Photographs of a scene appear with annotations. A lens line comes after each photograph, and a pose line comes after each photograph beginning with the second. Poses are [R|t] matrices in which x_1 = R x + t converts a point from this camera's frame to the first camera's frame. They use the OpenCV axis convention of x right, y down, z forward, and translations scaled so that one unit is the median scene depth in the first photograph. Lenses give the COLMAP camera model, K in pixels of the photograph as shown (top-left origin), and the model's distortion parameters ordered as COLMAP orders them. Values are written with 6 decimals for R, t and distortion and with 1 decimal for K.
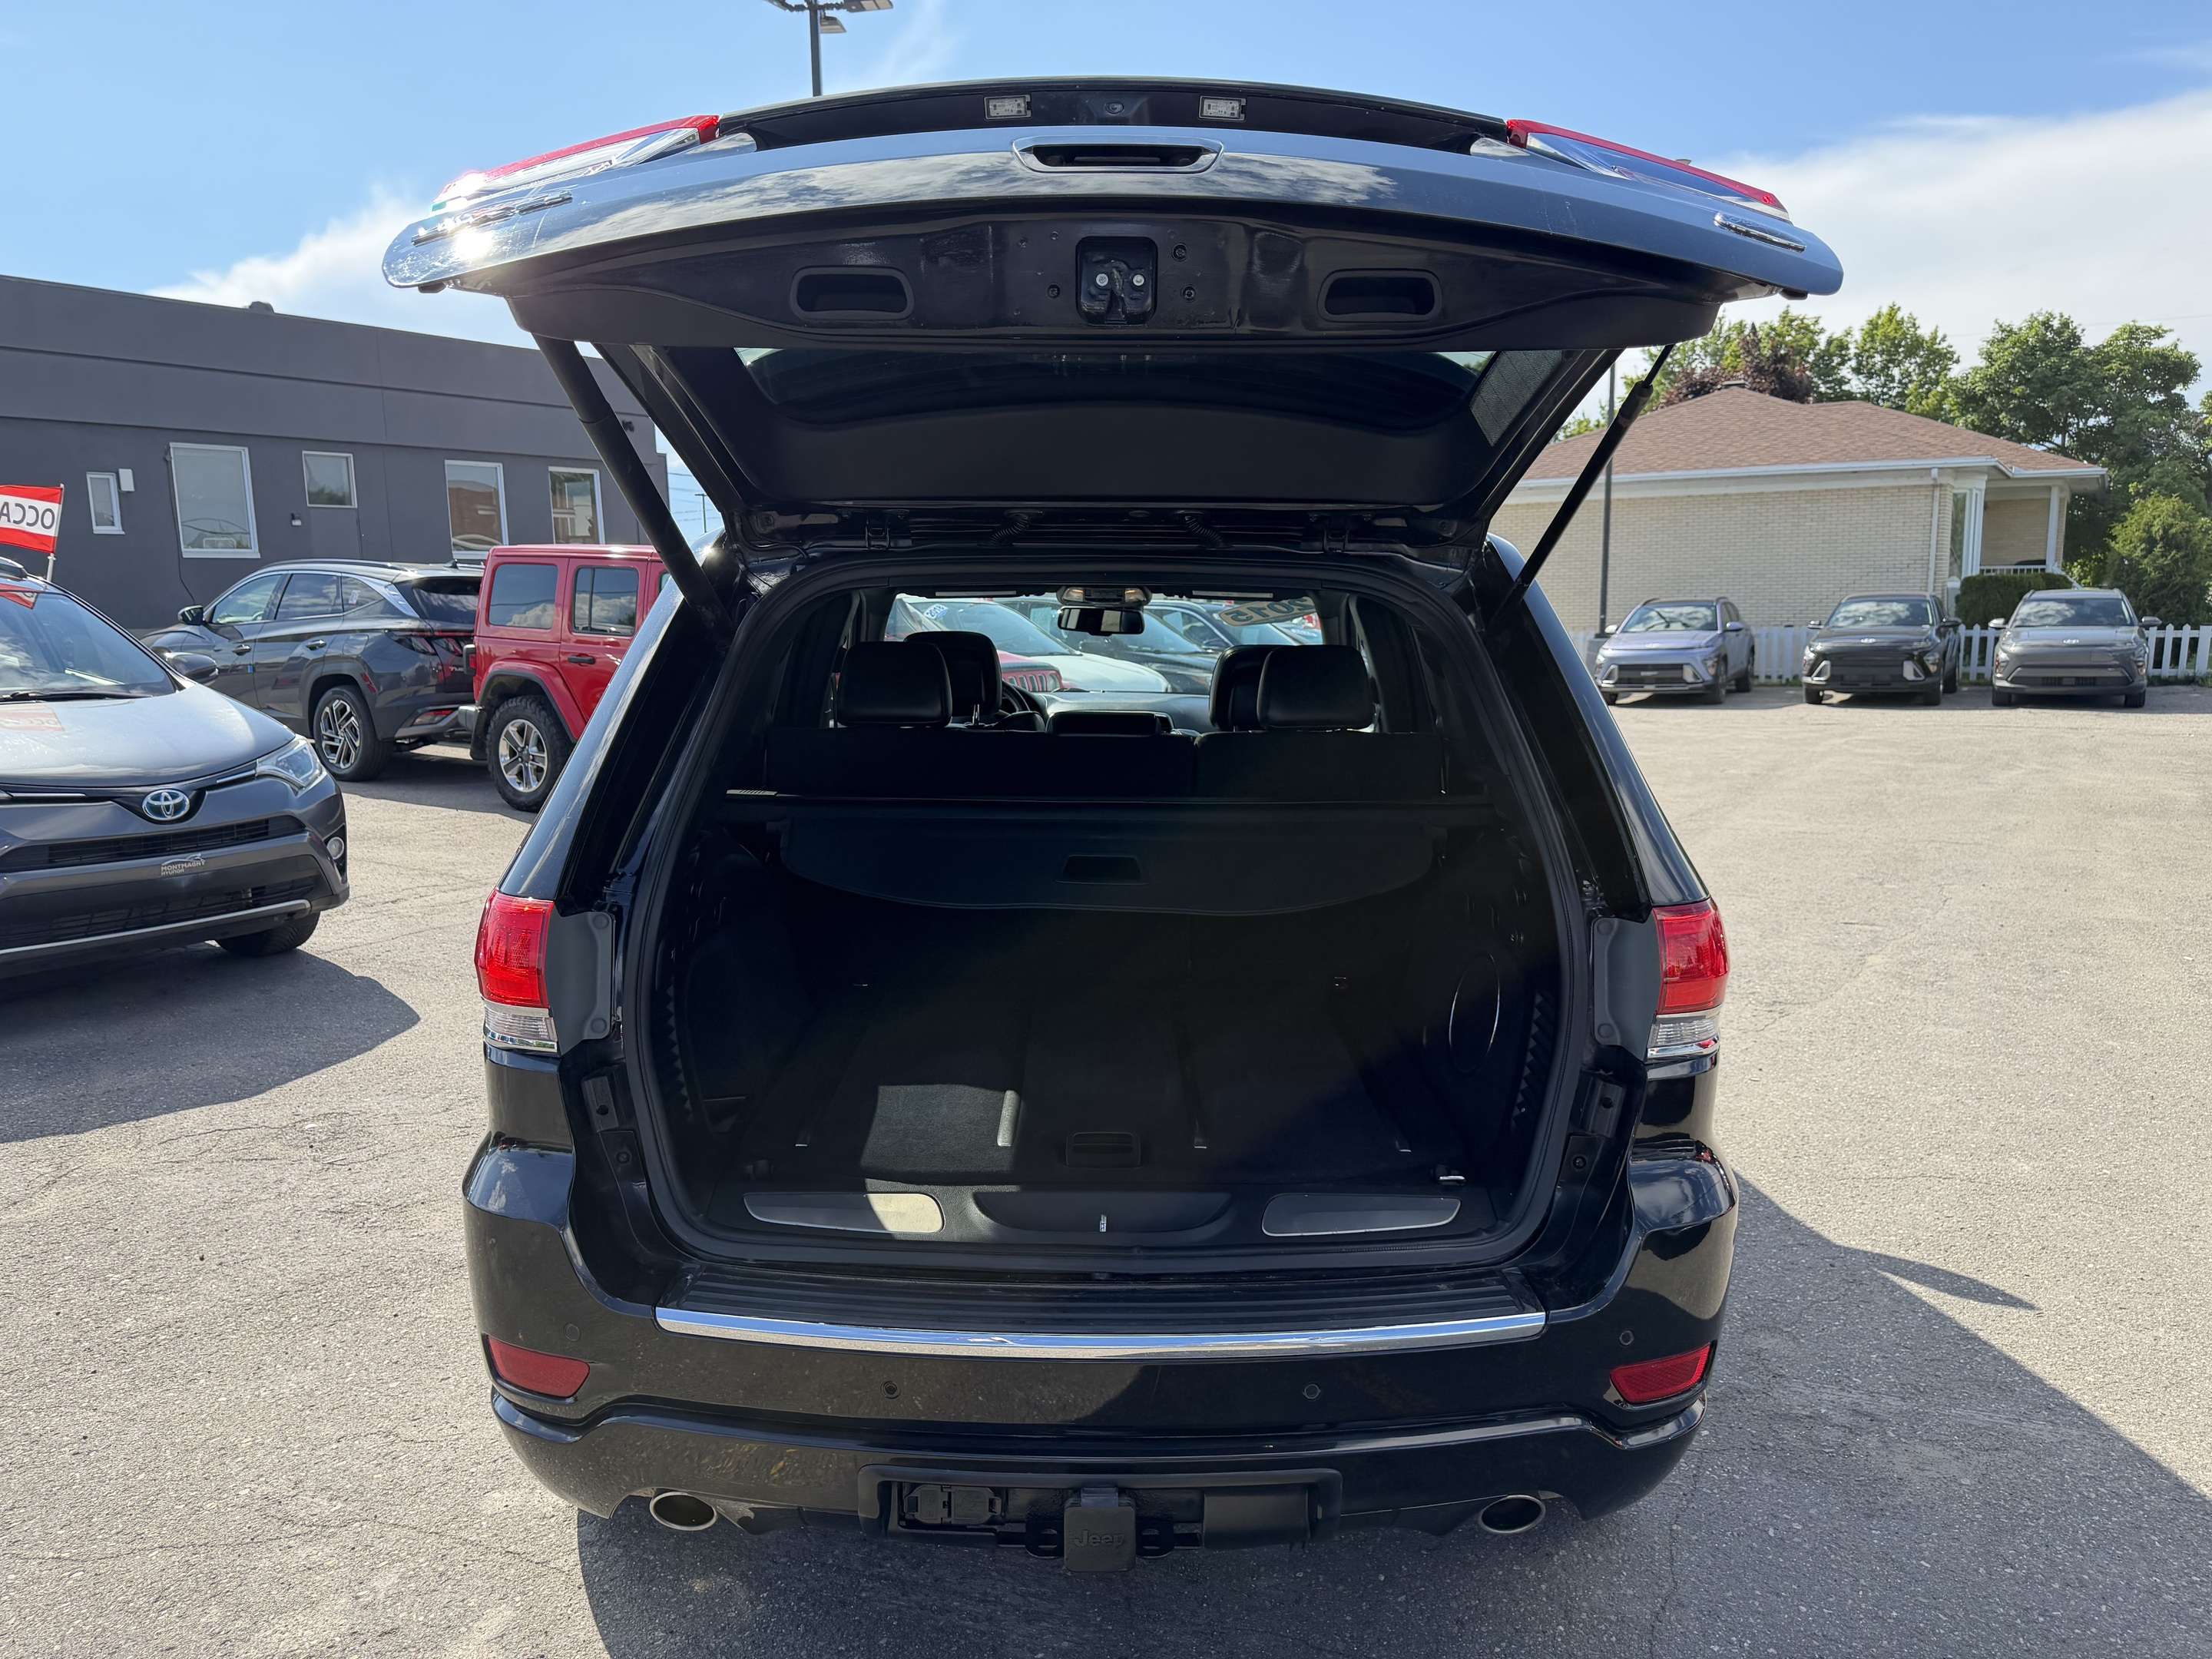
lens RADIAL K [[1731.4, 0, 1121.2], [0, 1731.4, 822.5], [0, 0, 1]] dist [0.008750, -0.009933]
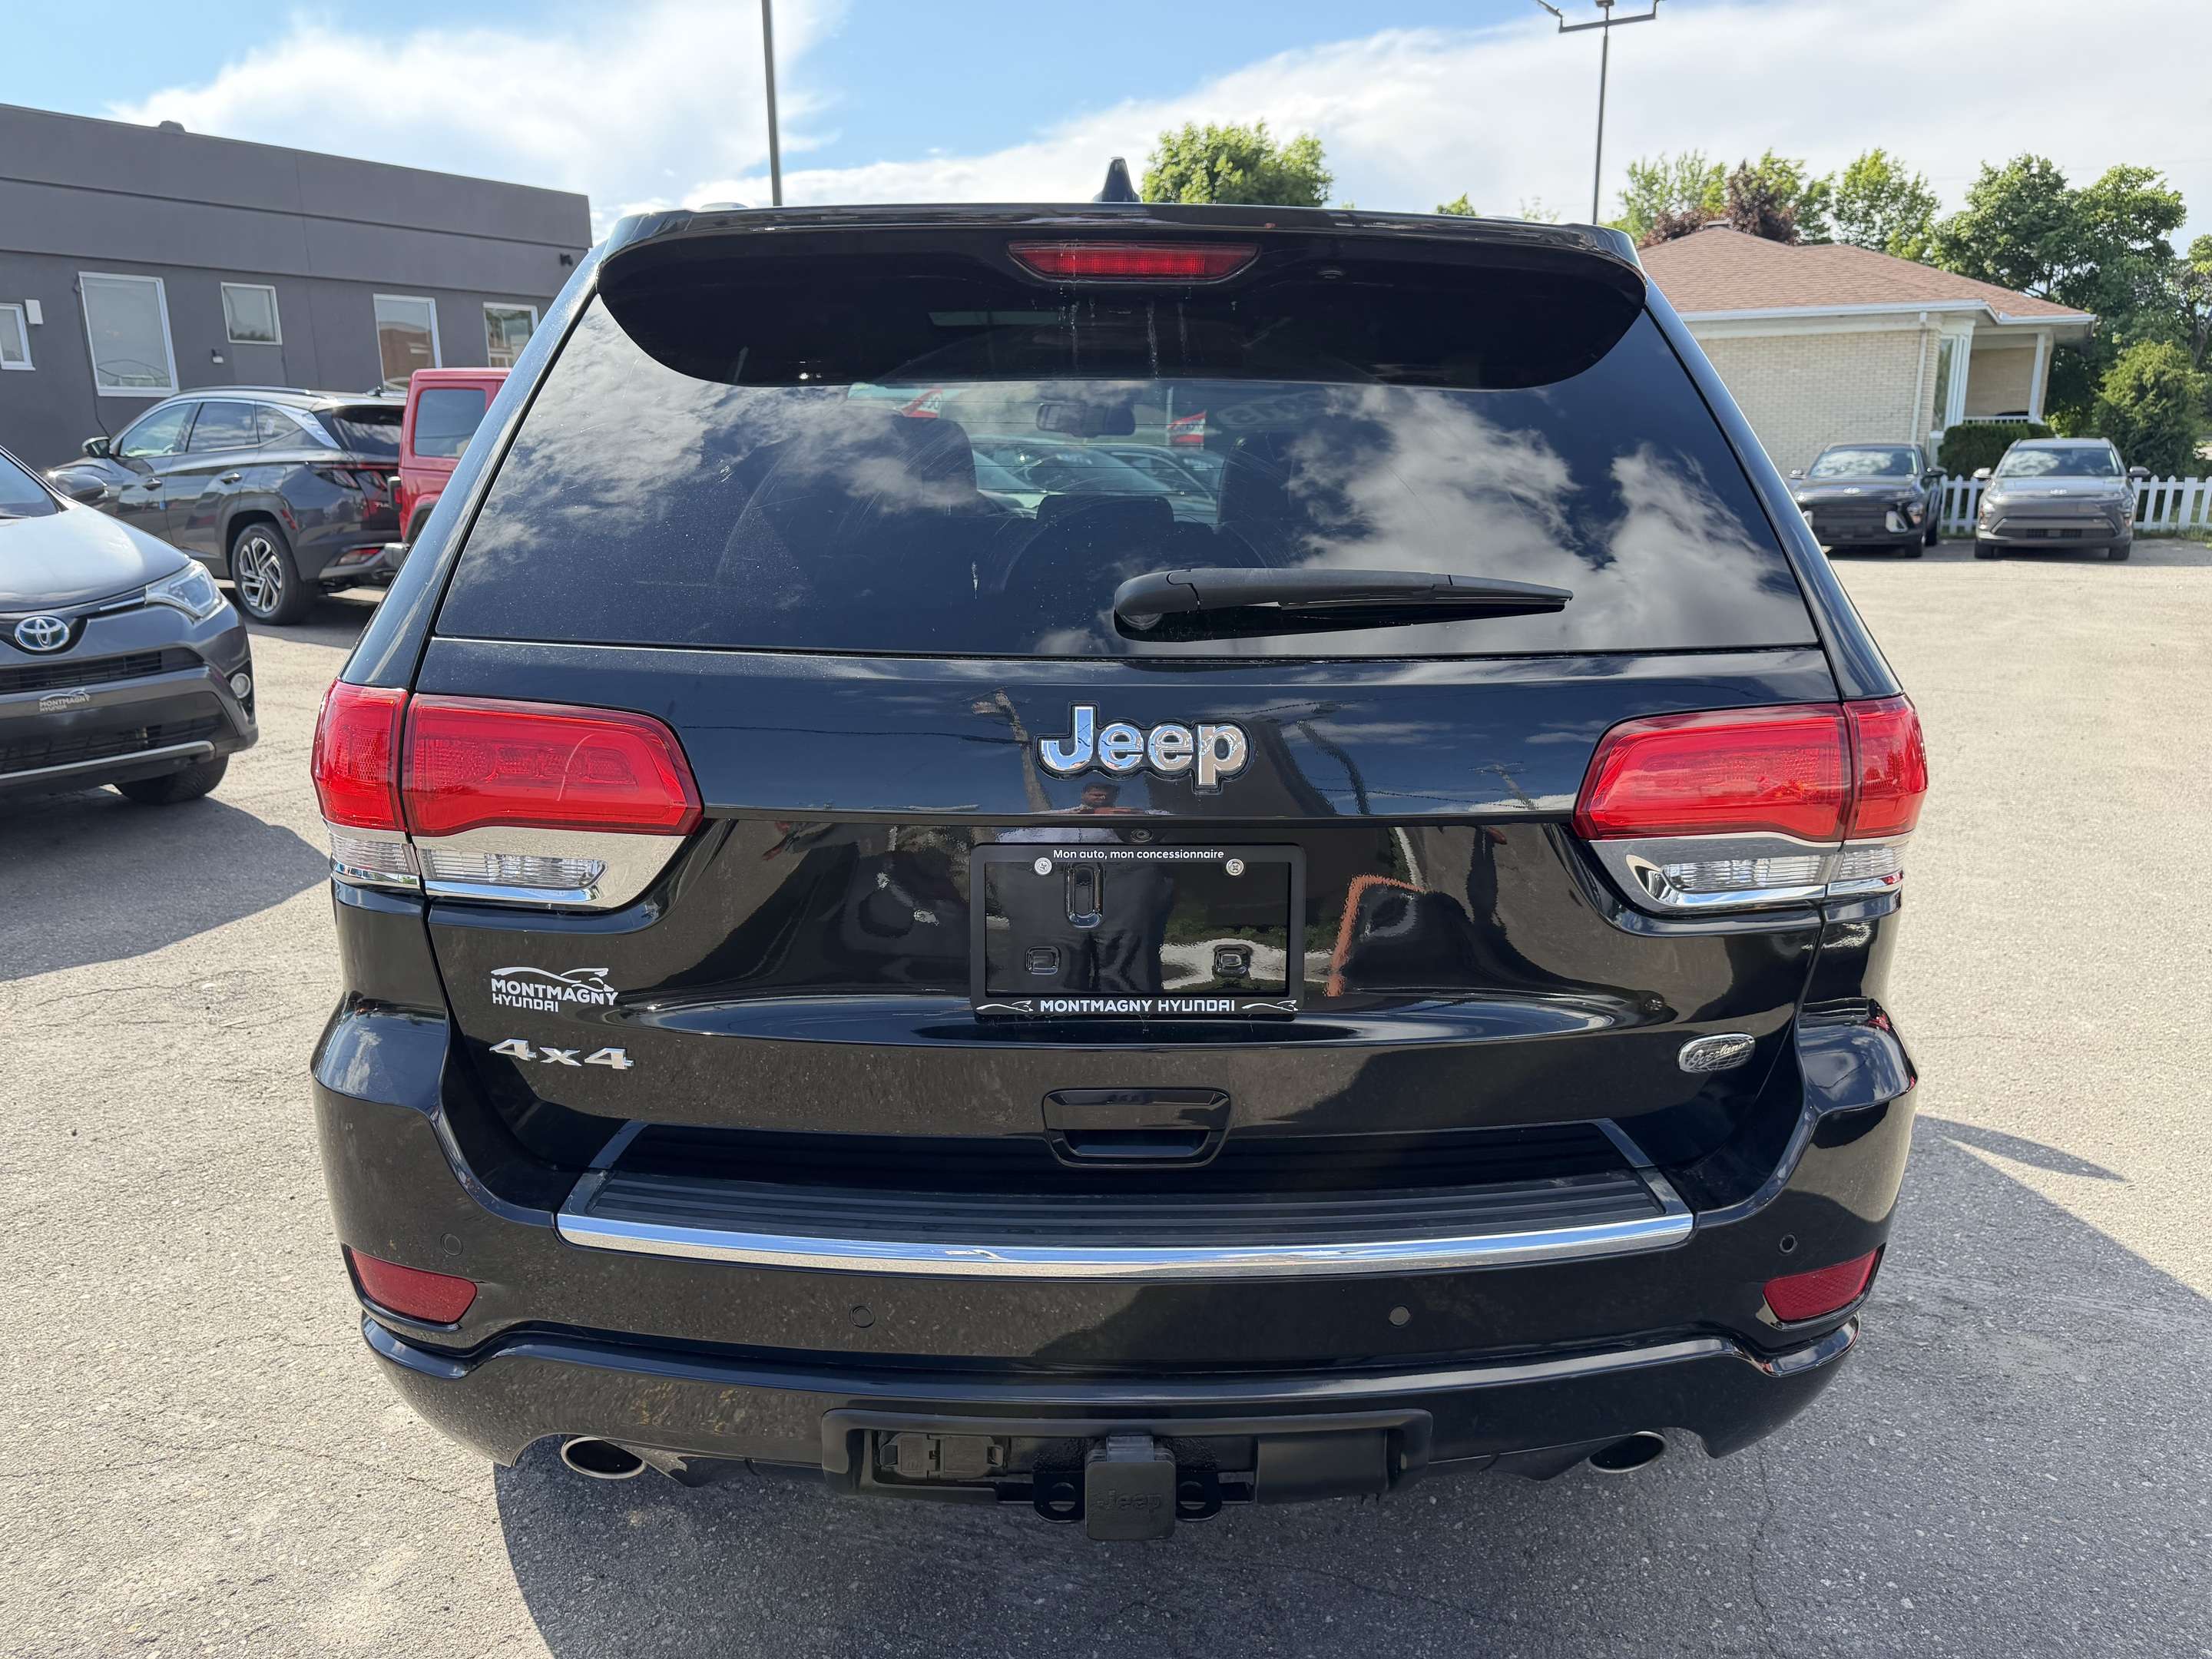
lens RADIAL K [[1707.7, 0, 1124.2], [0, 1707.7, 829.8], [0, 0, 1]] dist [0.004563, -0.008744]
pose [[0.999597, 0.000505, 0.028366, -0.016280], [-0.002857, 0.996552, 0.082919, 0.019451], [-0.028226, -0.082967, 0.996152, 0.109171]]
